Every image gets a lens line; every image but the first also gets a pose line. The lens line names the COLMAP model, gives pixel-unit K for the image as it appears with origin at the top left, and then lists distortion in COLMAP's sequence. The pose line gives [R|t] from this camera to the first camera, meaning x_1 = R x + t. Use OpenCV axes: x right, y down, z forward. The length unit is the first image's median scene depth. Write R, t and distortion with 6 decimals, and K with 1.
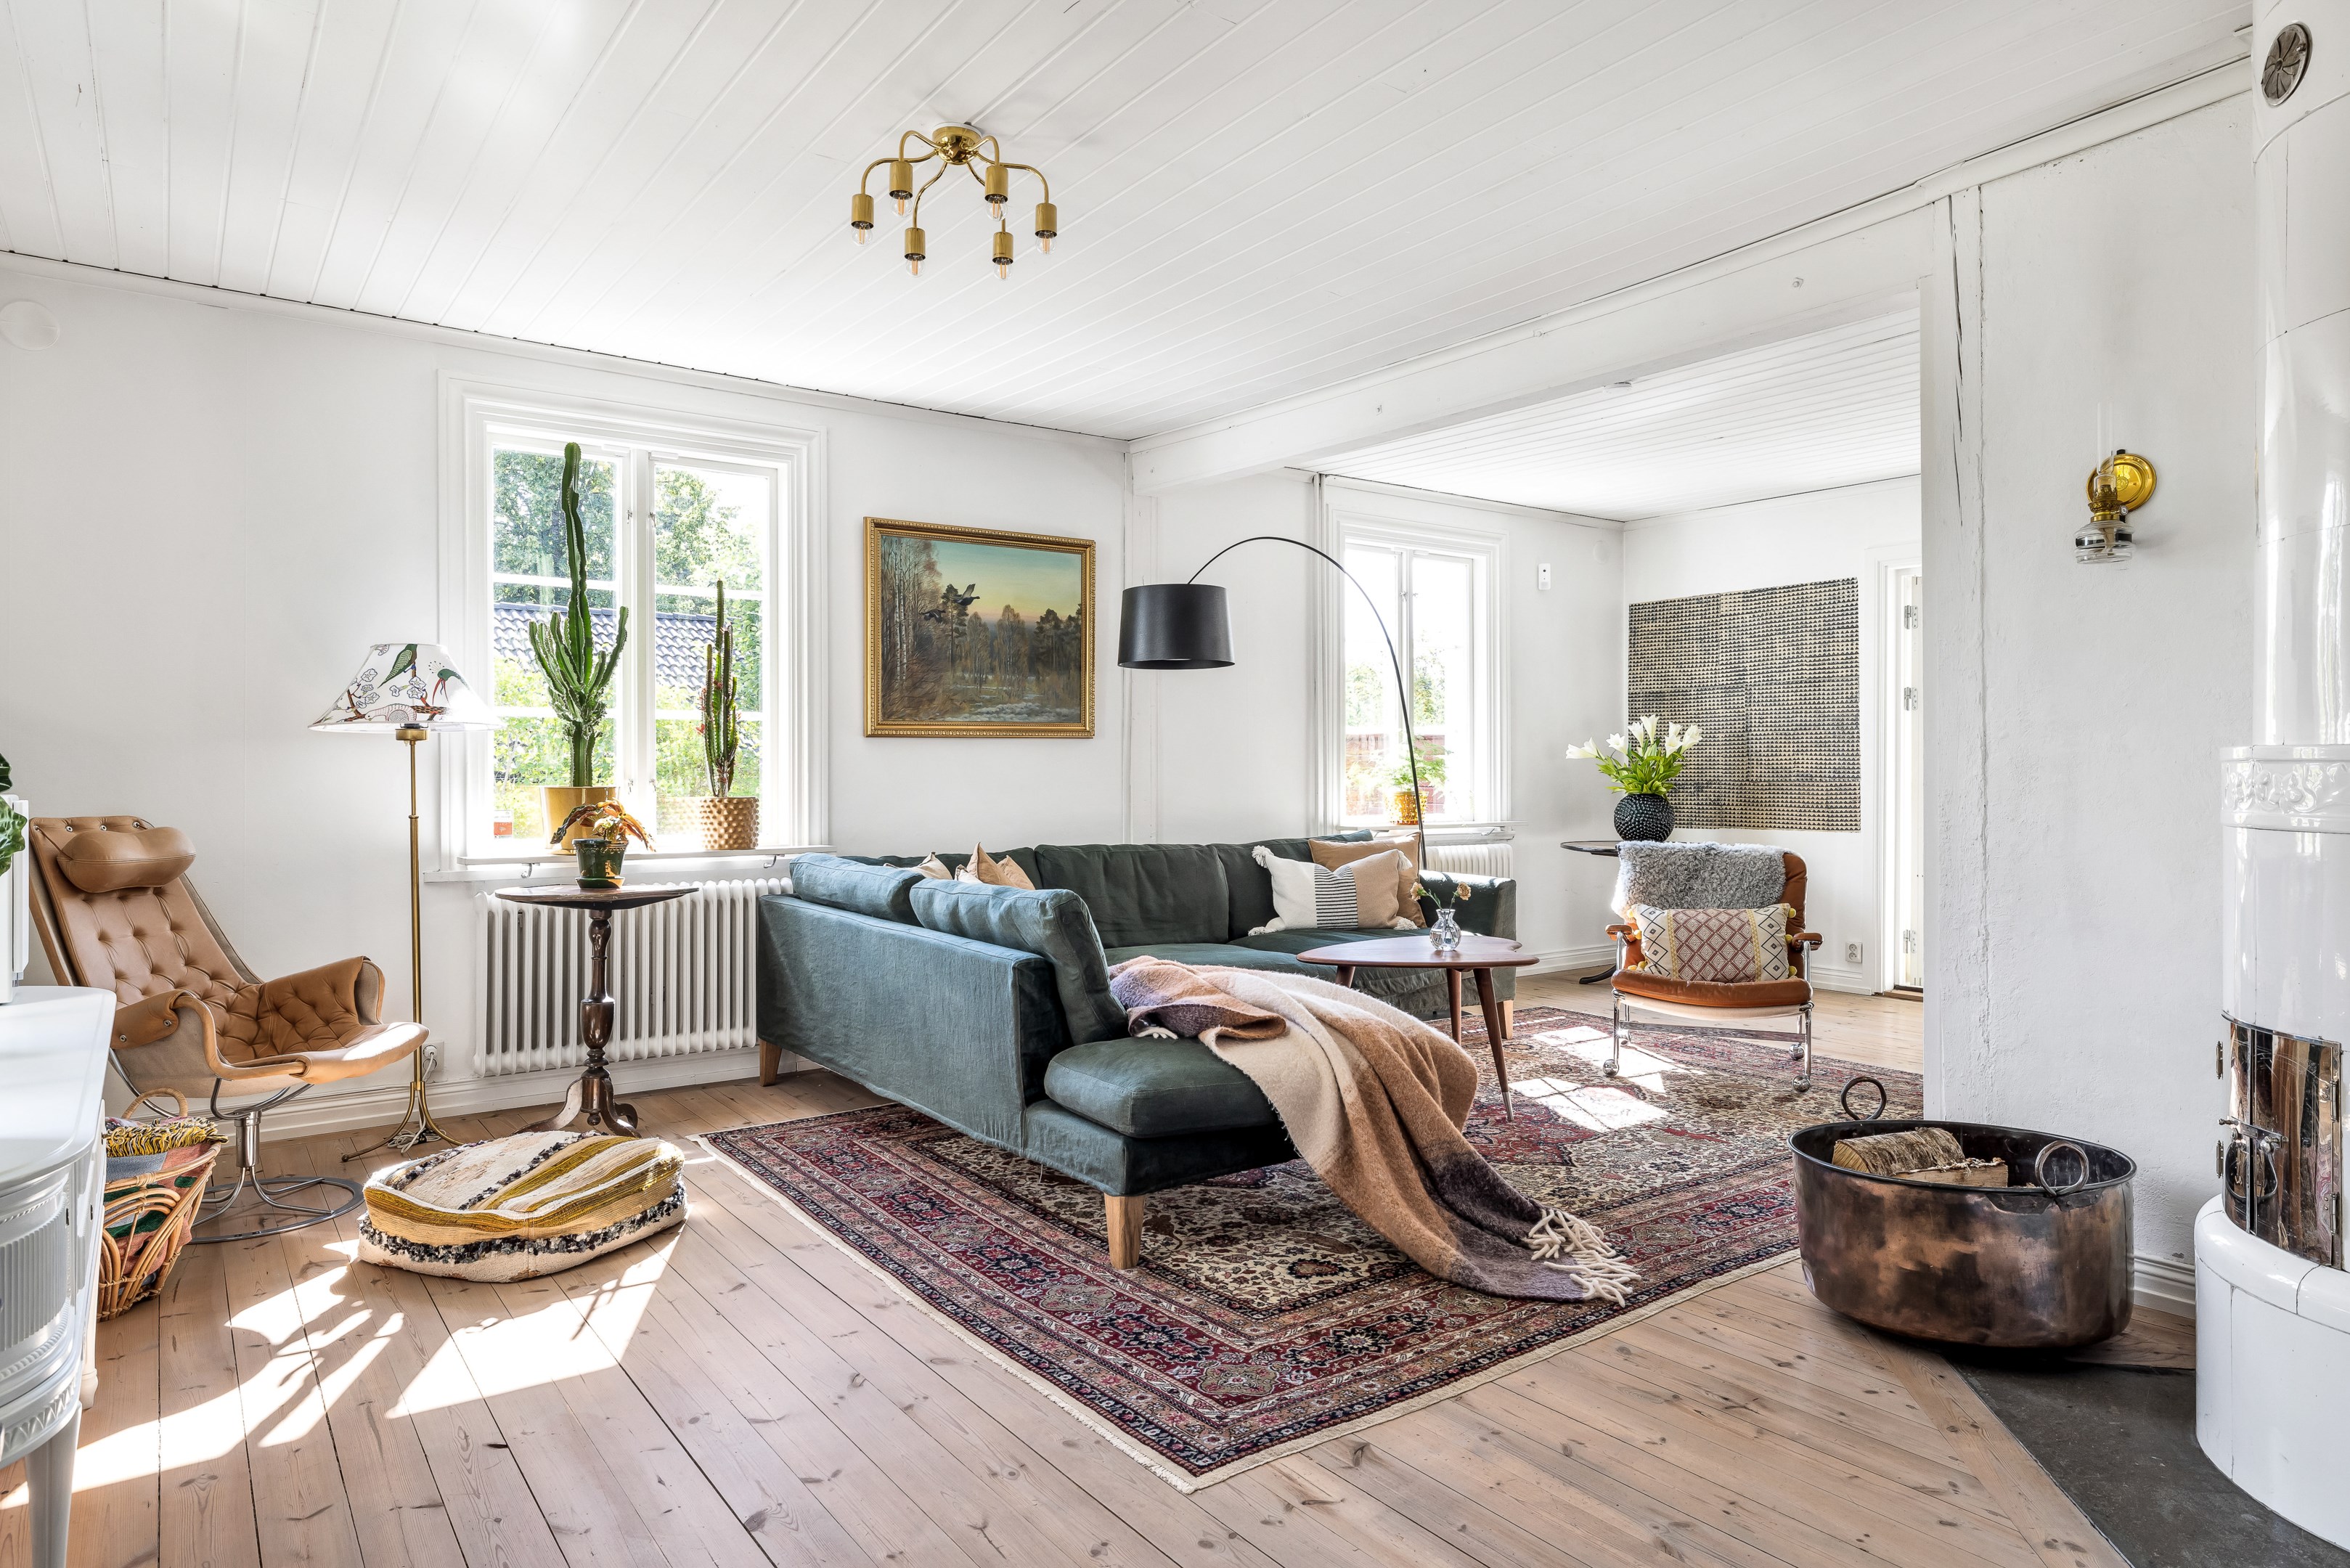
lens RADIAL K [[1389.3, 0, 1171.7], [0, 1389.3, 782.6], [0, 0, 1]] dist [0.005452, 0.000714]
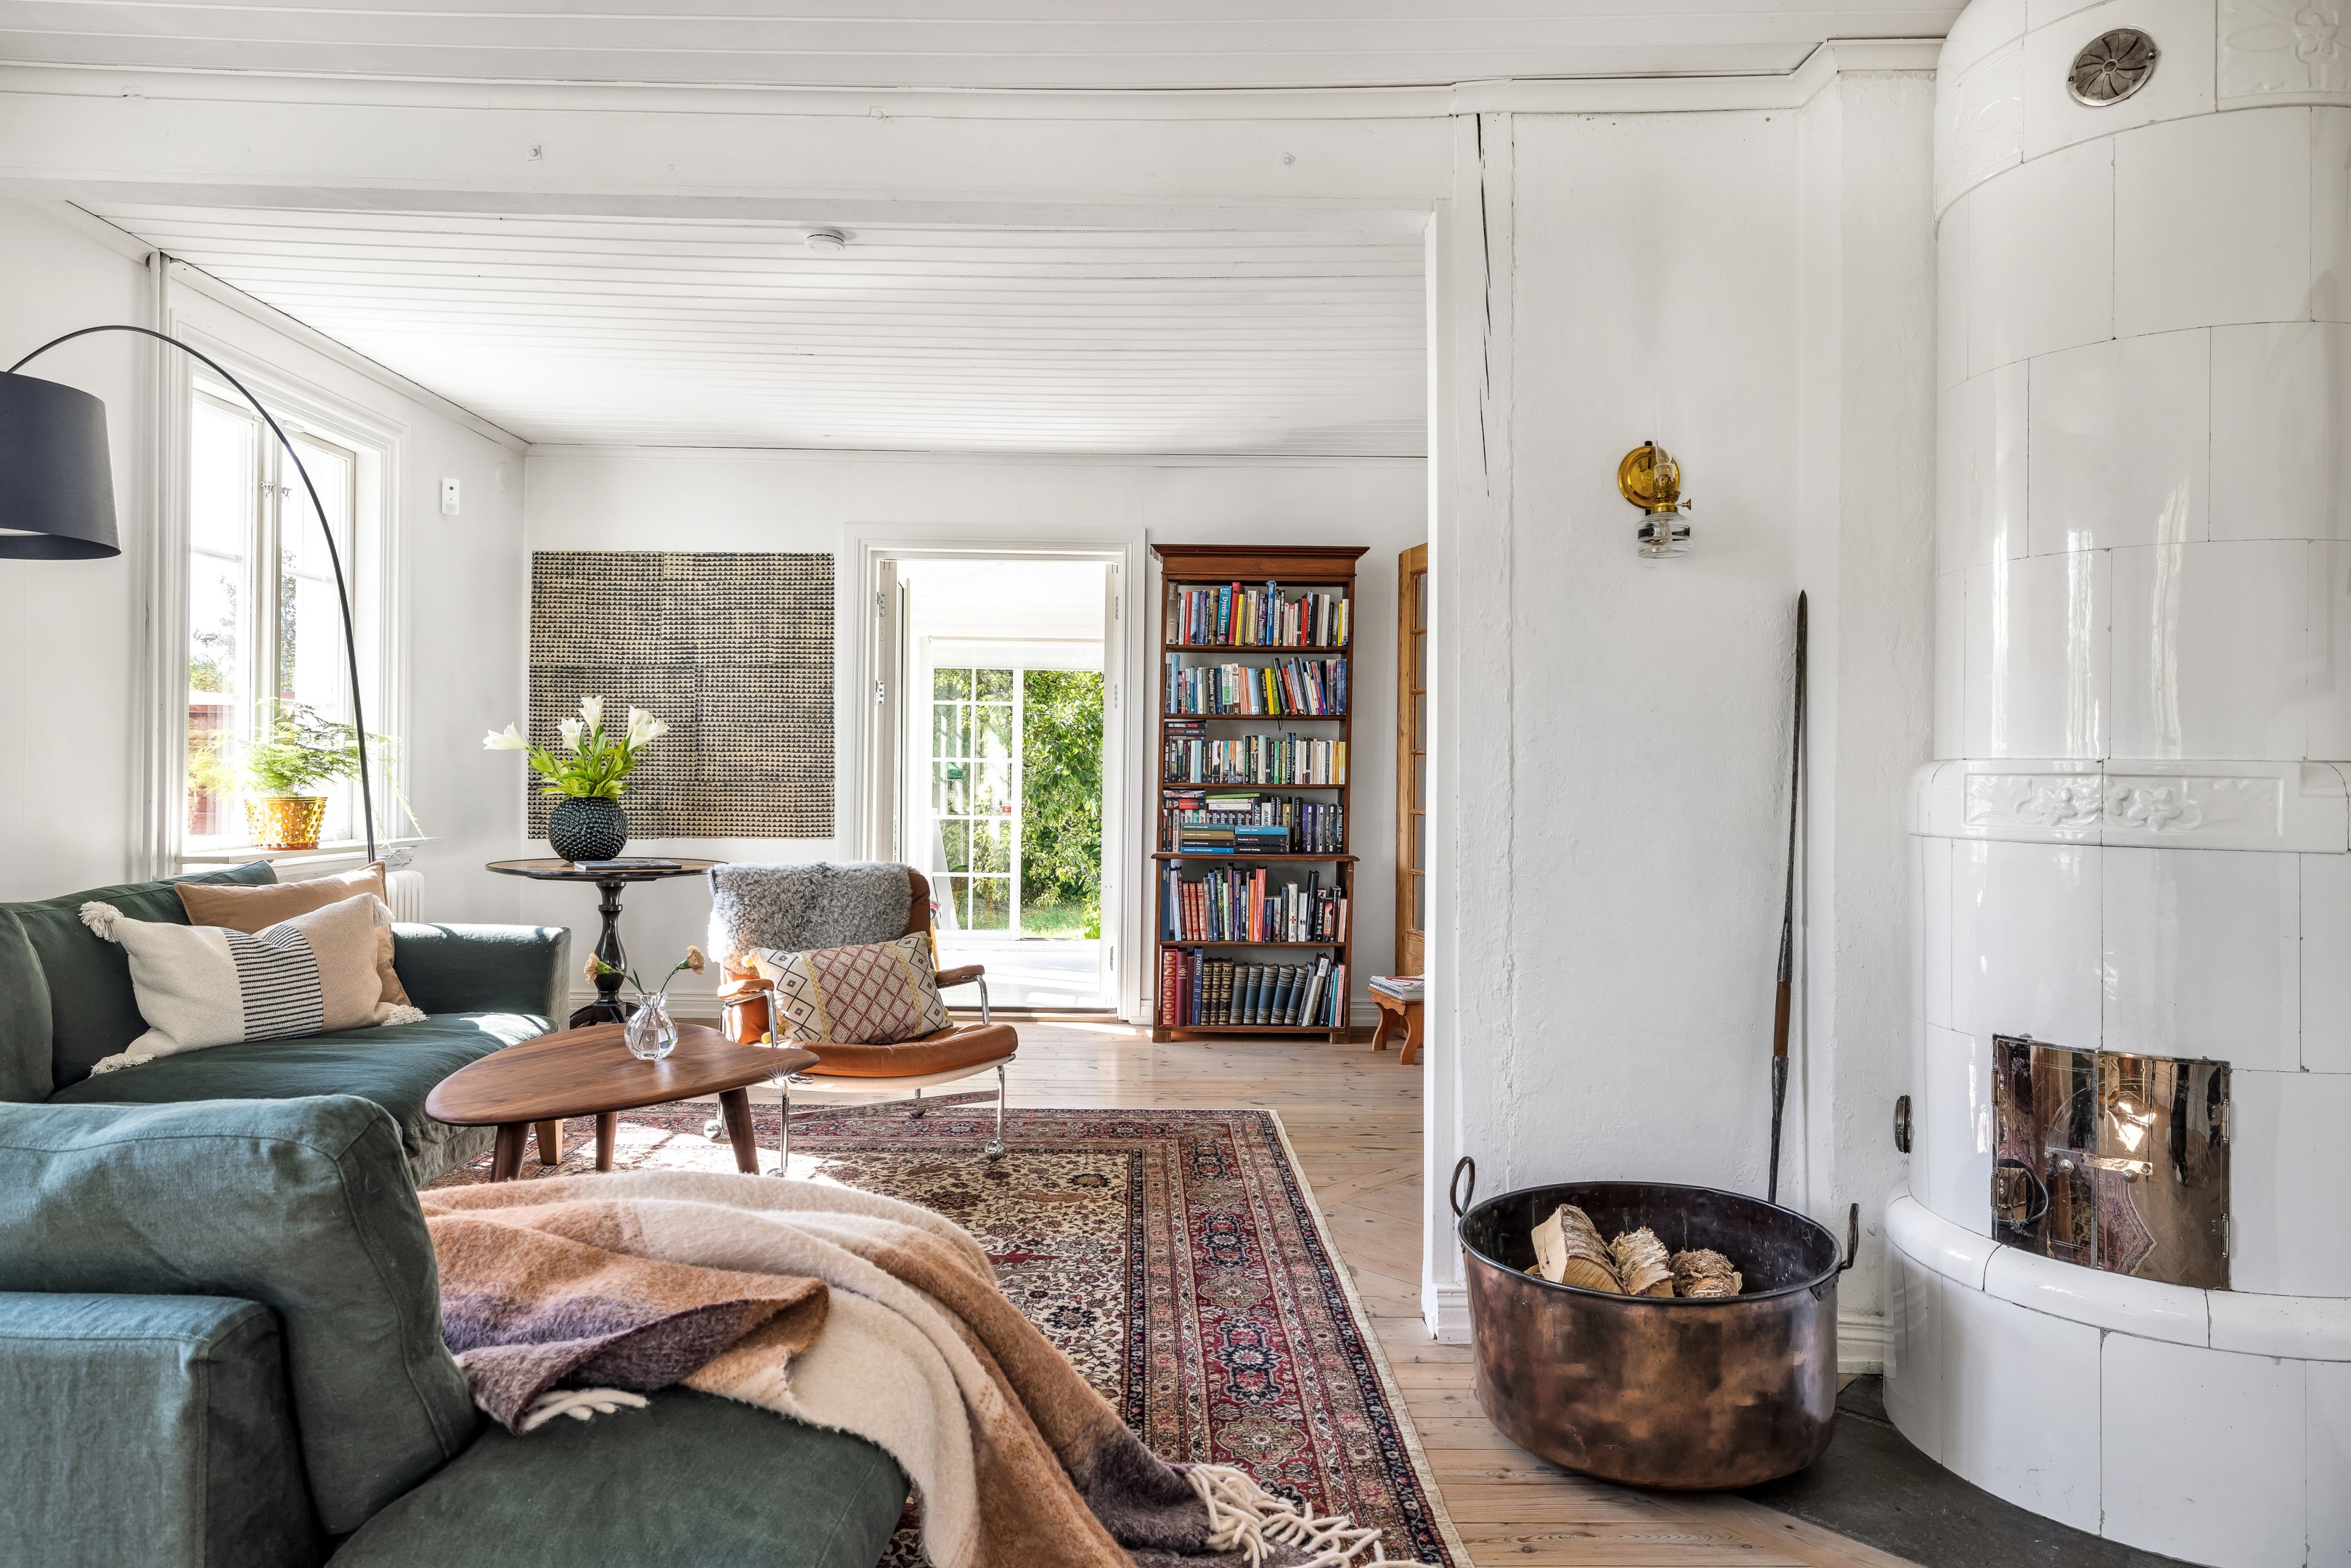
lens RADIAL K [[1416.8, 0, 1160.0], [0, 1416.8, 767.6], [0, 0, 1]] dist [-0.003393, 0.002906]
pose [[0.582236, 0.009307, 0.812967, -0.150709], [-0.004067, 0.999955, -0.008535, -0.003712], [-0.813010, 0.001663, 0.582248, 0.365473]]
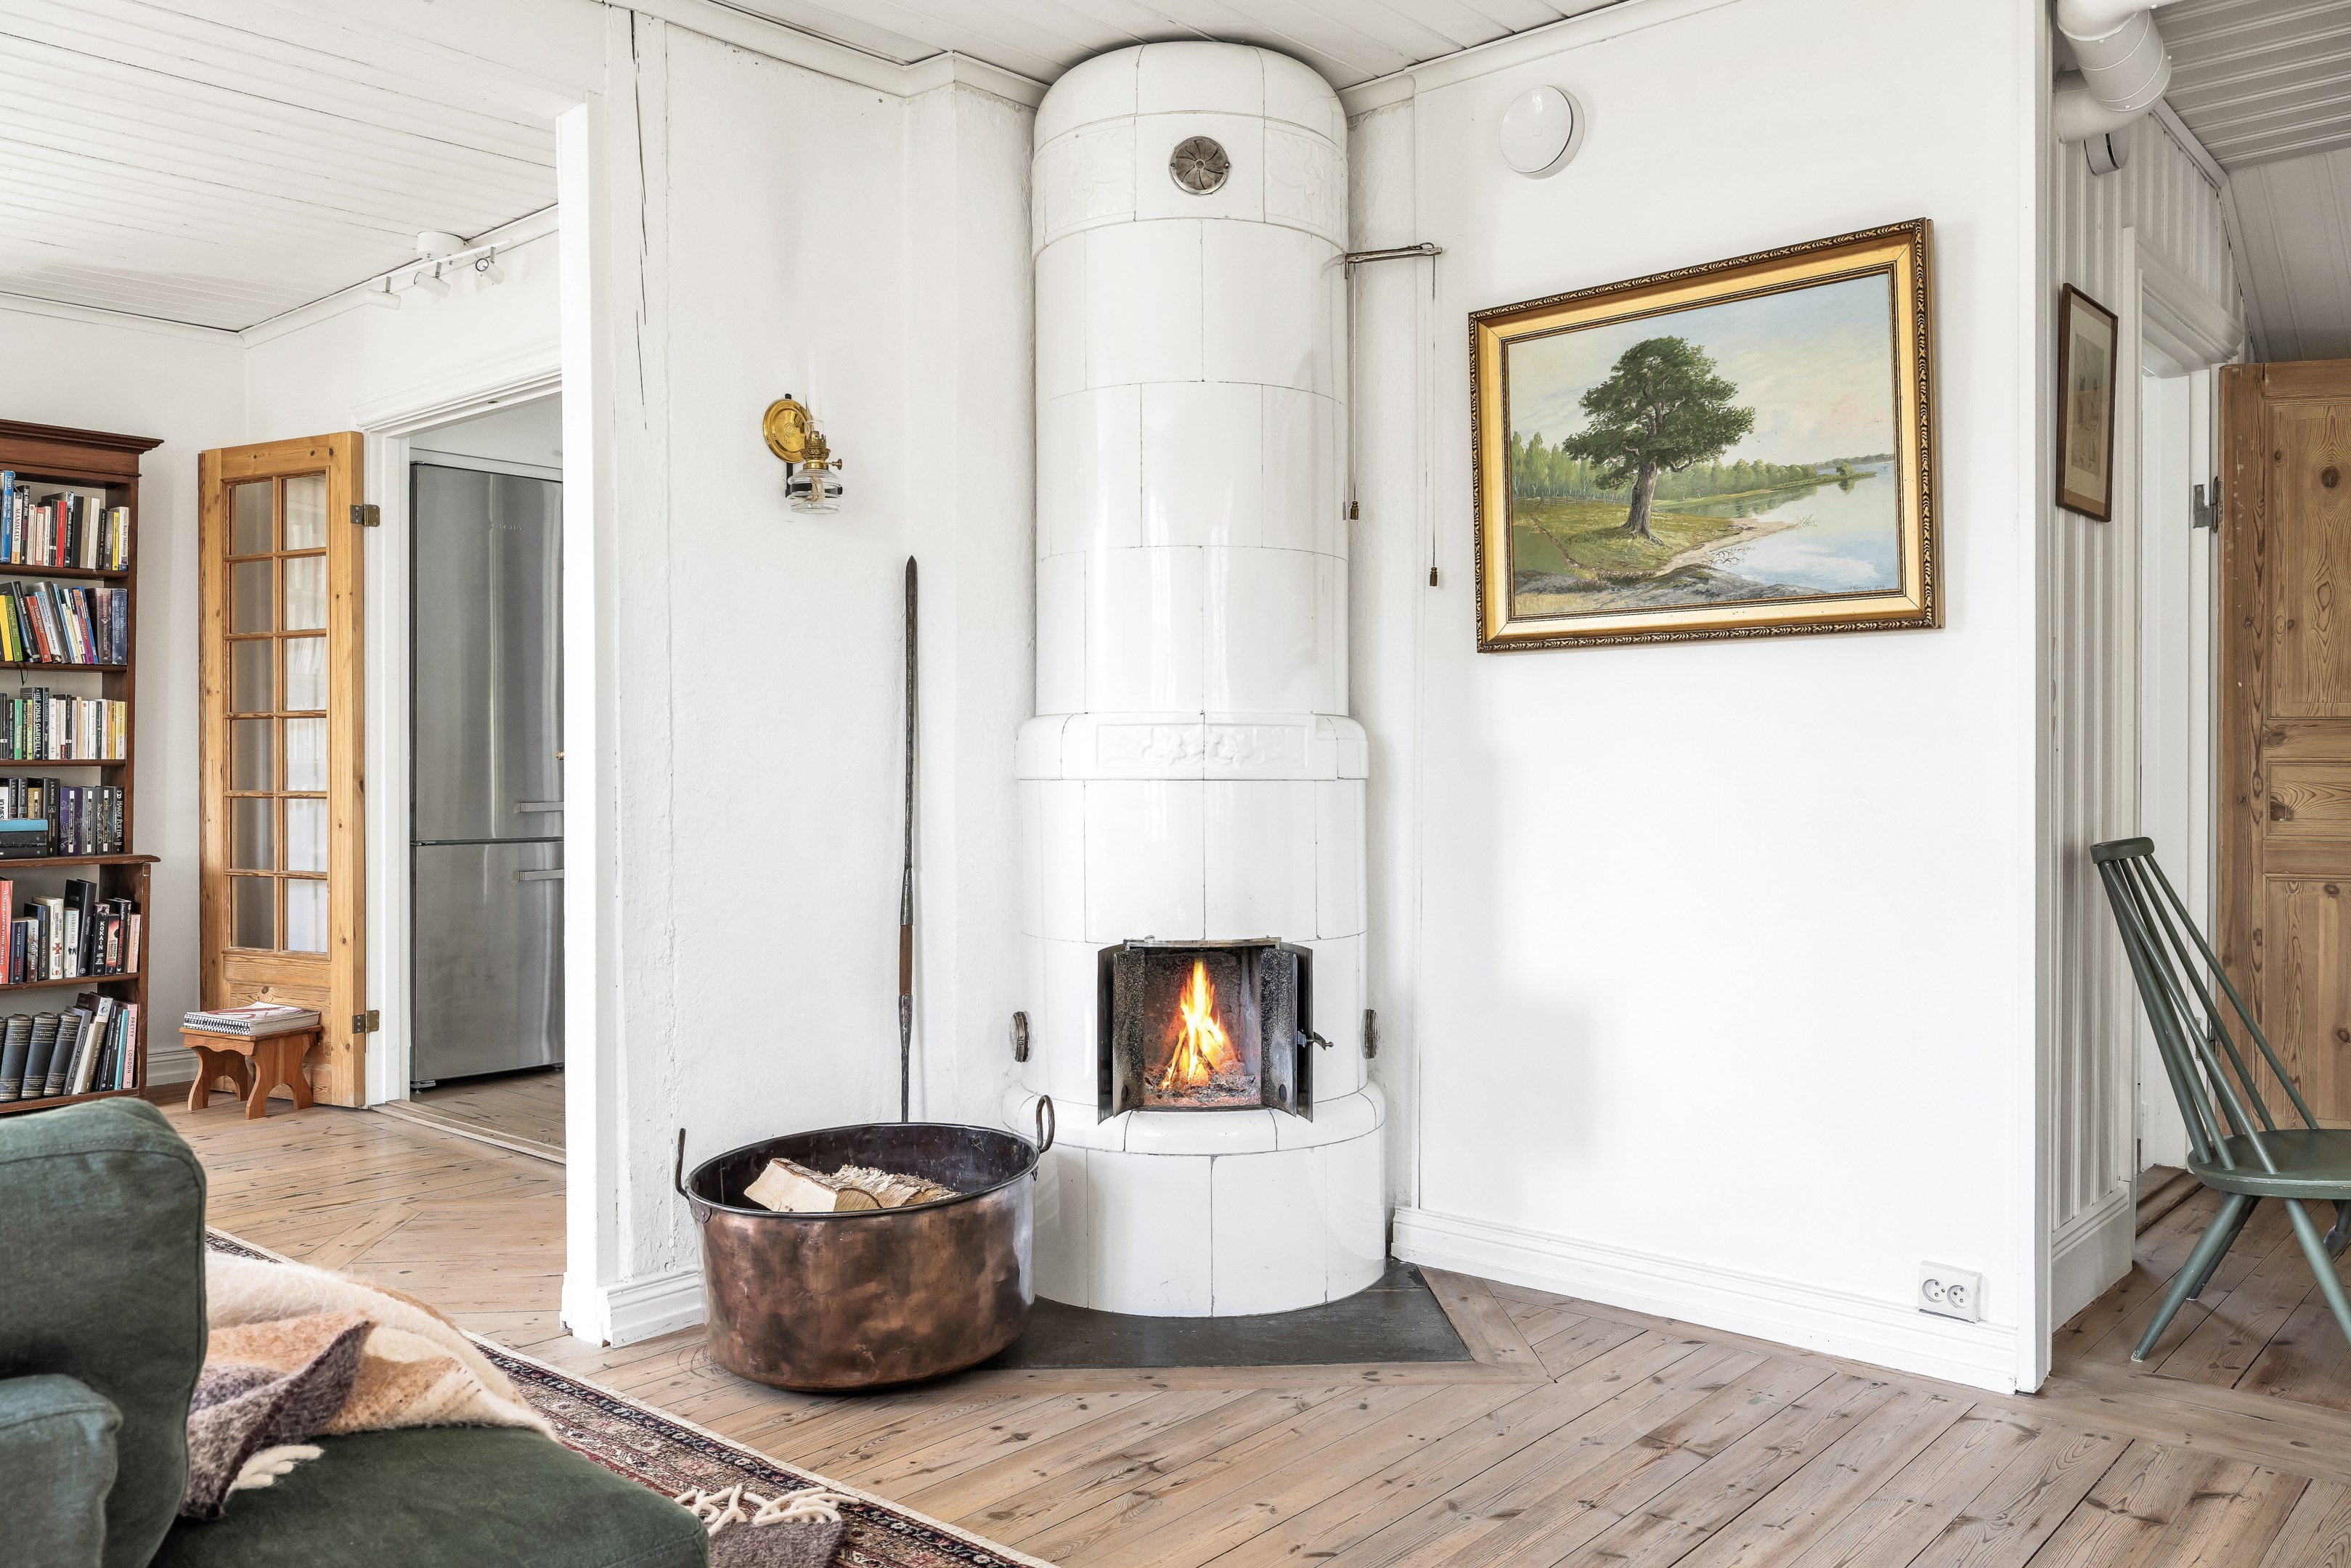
lens RADIAL K [[1766.5, 0, 1169.6], [0, 1766.5, 774.4], [0, 0, 1]] dist [-0.008250, 0.009708]
pose [[-0.213330, -0.004323, 0.976971, -0.278716], [0.010025, 0.999928, 0.006614, 0.006865], [-0.976929, 0.011205, -0.213271, 0.517753]]
